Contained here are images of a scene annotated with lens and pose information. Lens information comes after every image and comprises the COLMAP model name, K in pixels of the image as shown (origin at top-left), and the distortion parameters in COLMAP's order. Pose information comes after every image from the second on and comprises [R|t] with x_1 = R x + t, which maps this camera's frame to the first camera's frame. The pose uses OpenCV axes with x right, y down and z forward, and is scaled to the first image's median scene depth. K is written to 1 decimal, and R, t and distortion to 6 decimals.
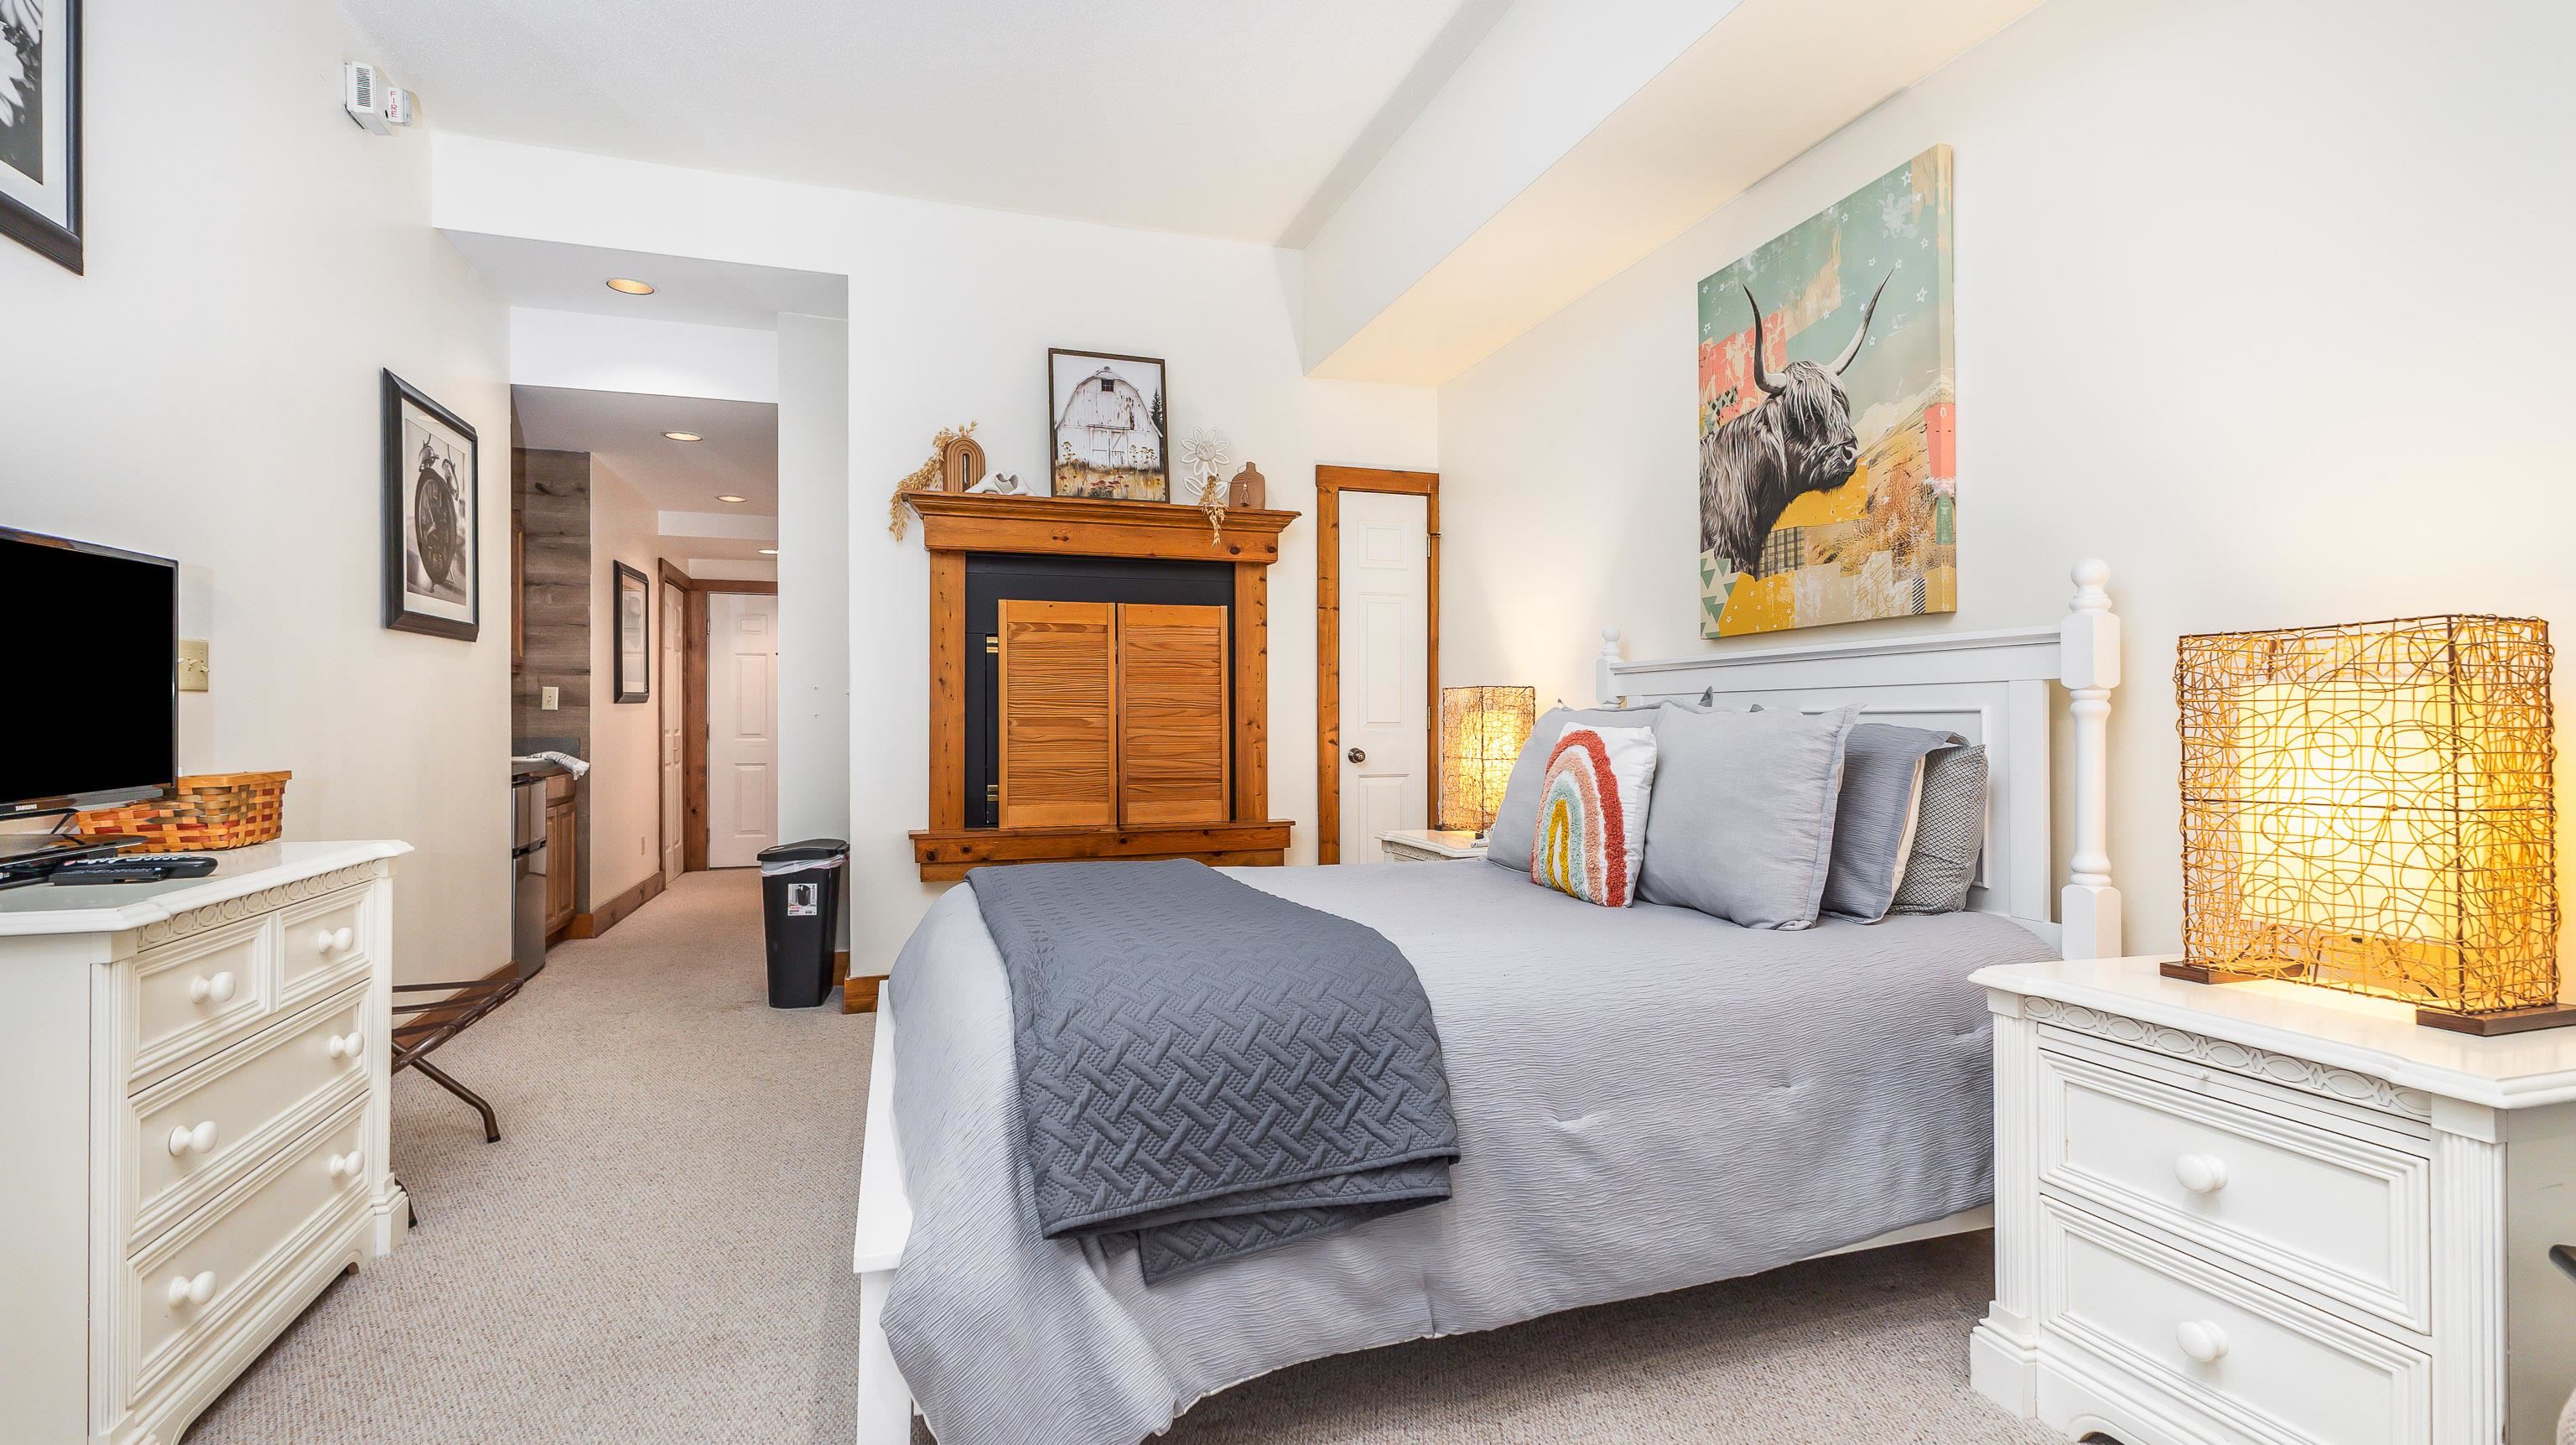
lens RADIAL K [[1158.0, 0, 1287.6], [0, 1158.0, 715.2], [0, 0, 1]] dist [0.017541, -0.005394]
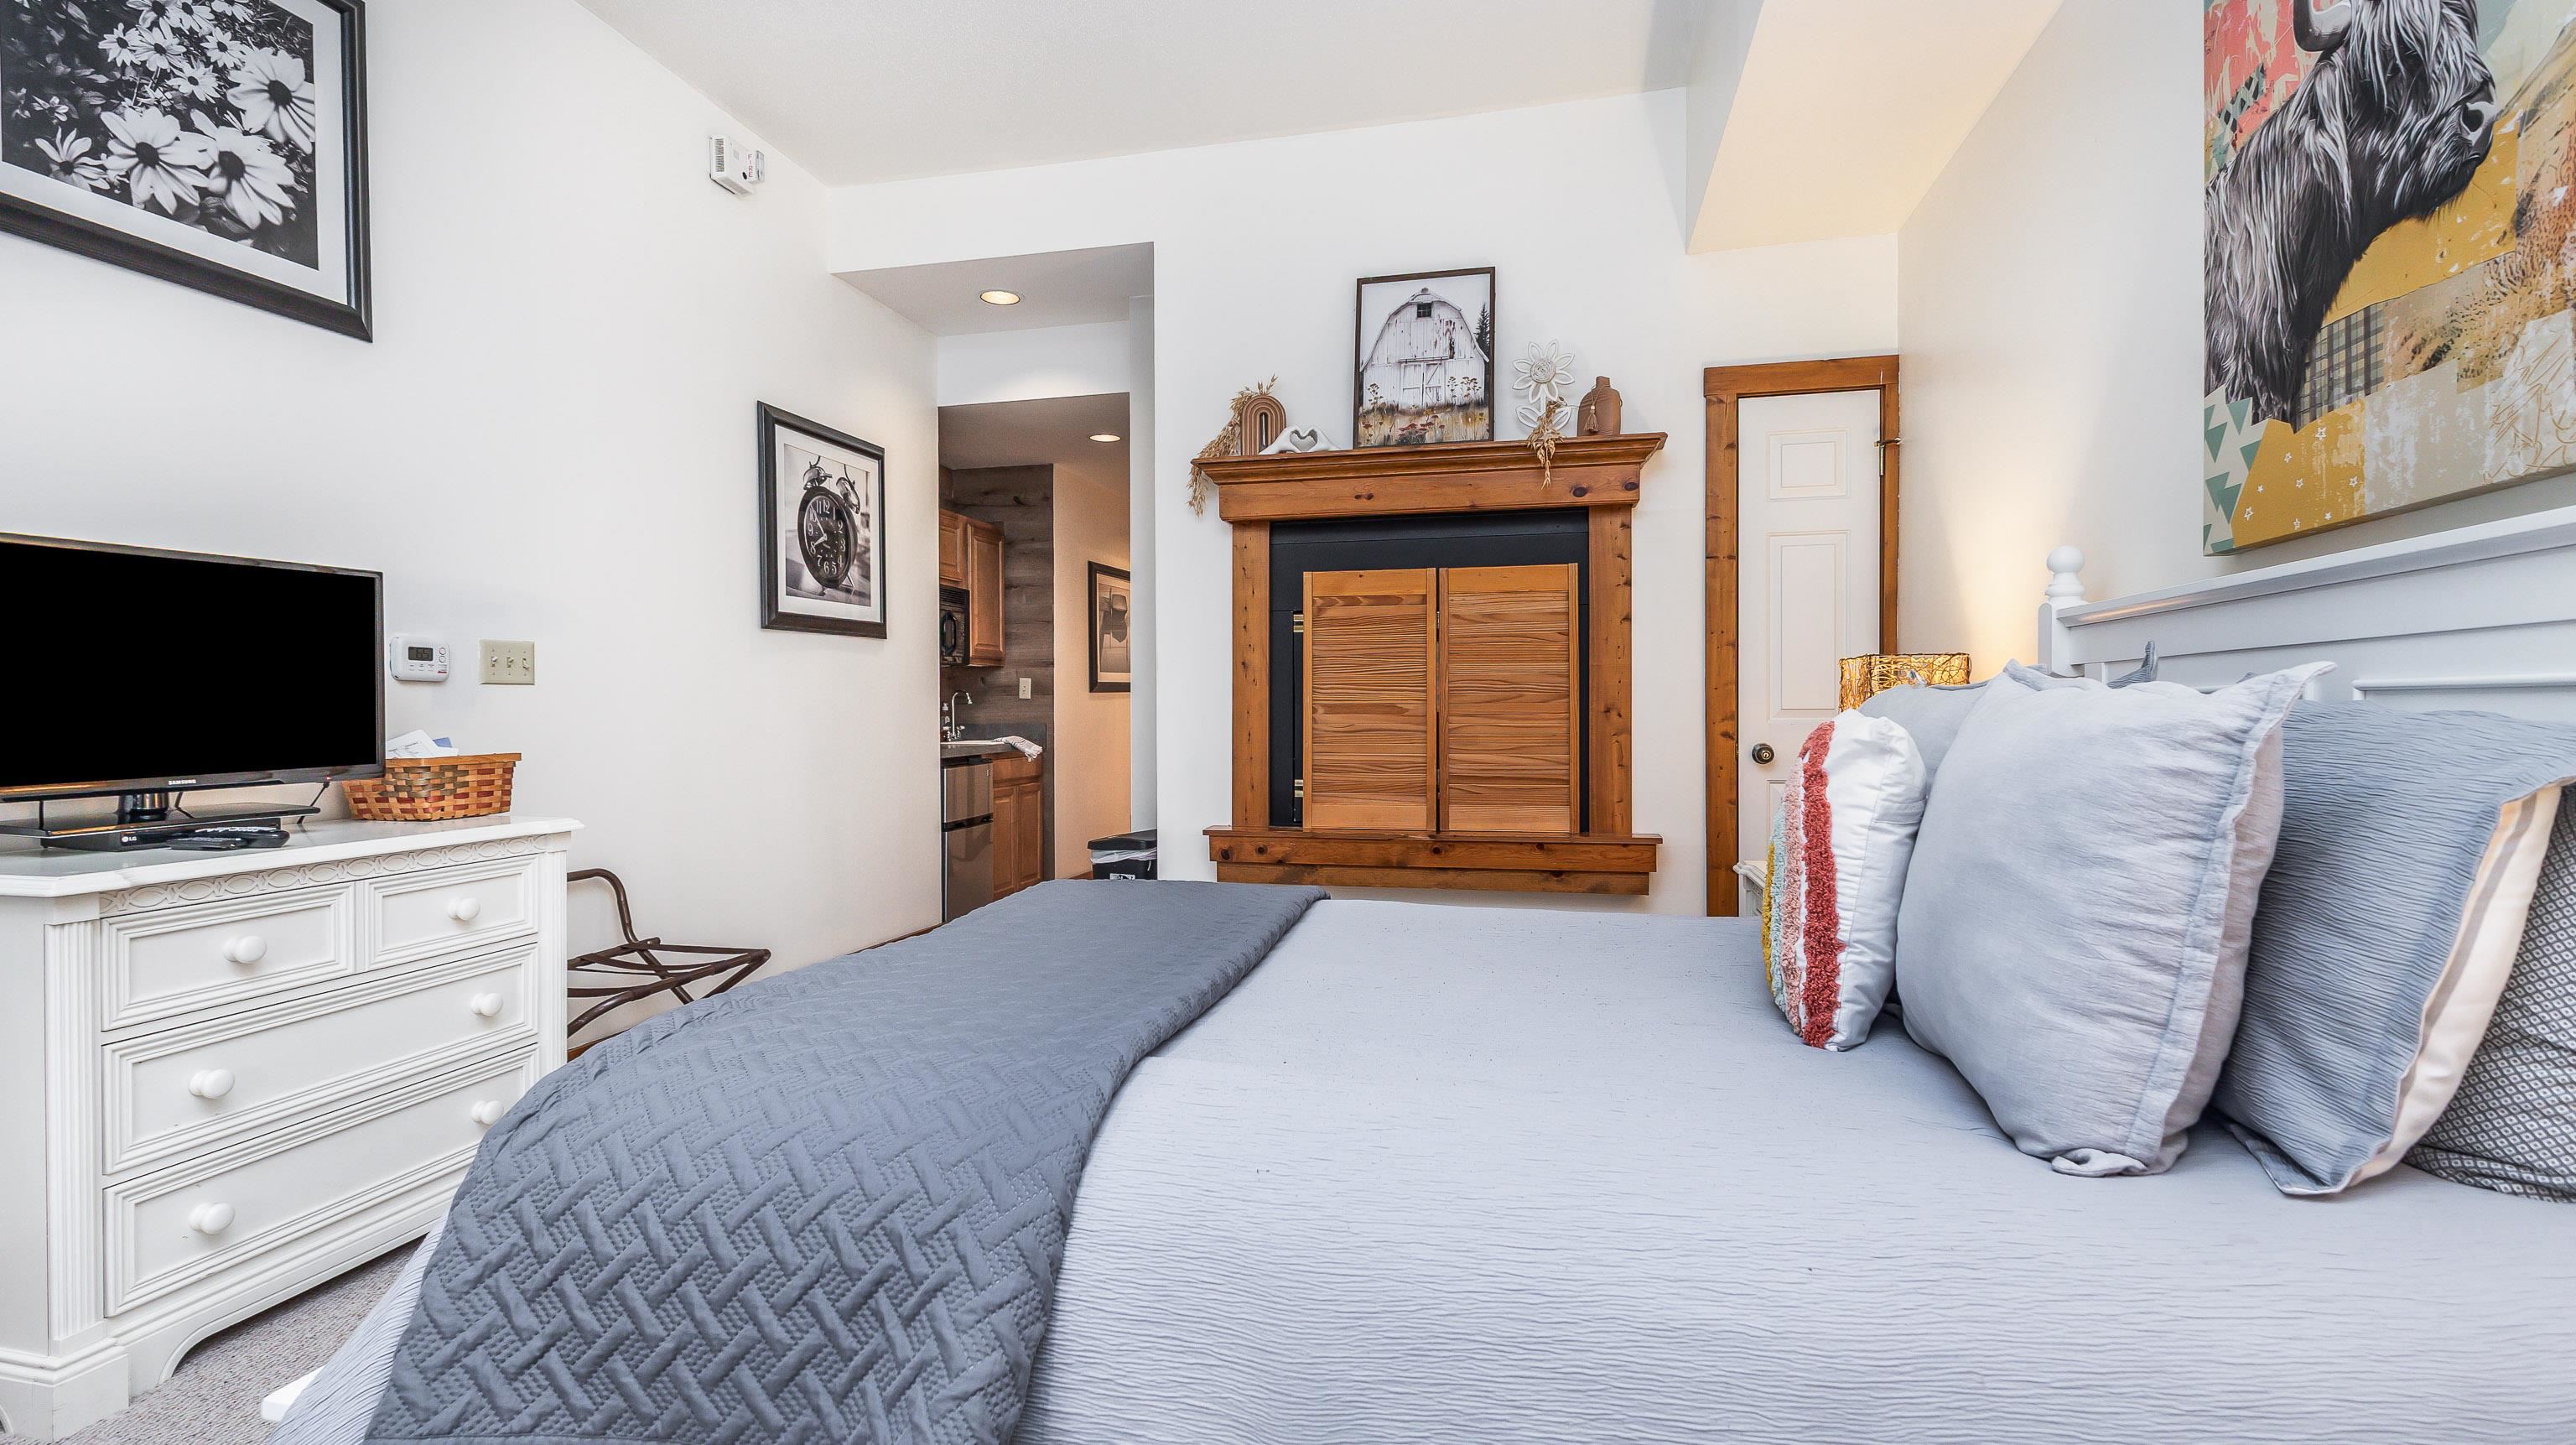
lens RADIAL K [[1158.0, 0, 1287.6], [0, 1158.0, 715.2], [0, 0, 1]] dist [0.017541, -0.005394]
pose [[0.853190, 0.001497, -0.521598, 0.215493], [0.004409, 0.999939, 0.010081, 0.001439], [0.521582, -0.010900, 0.853132, 0.240594]]
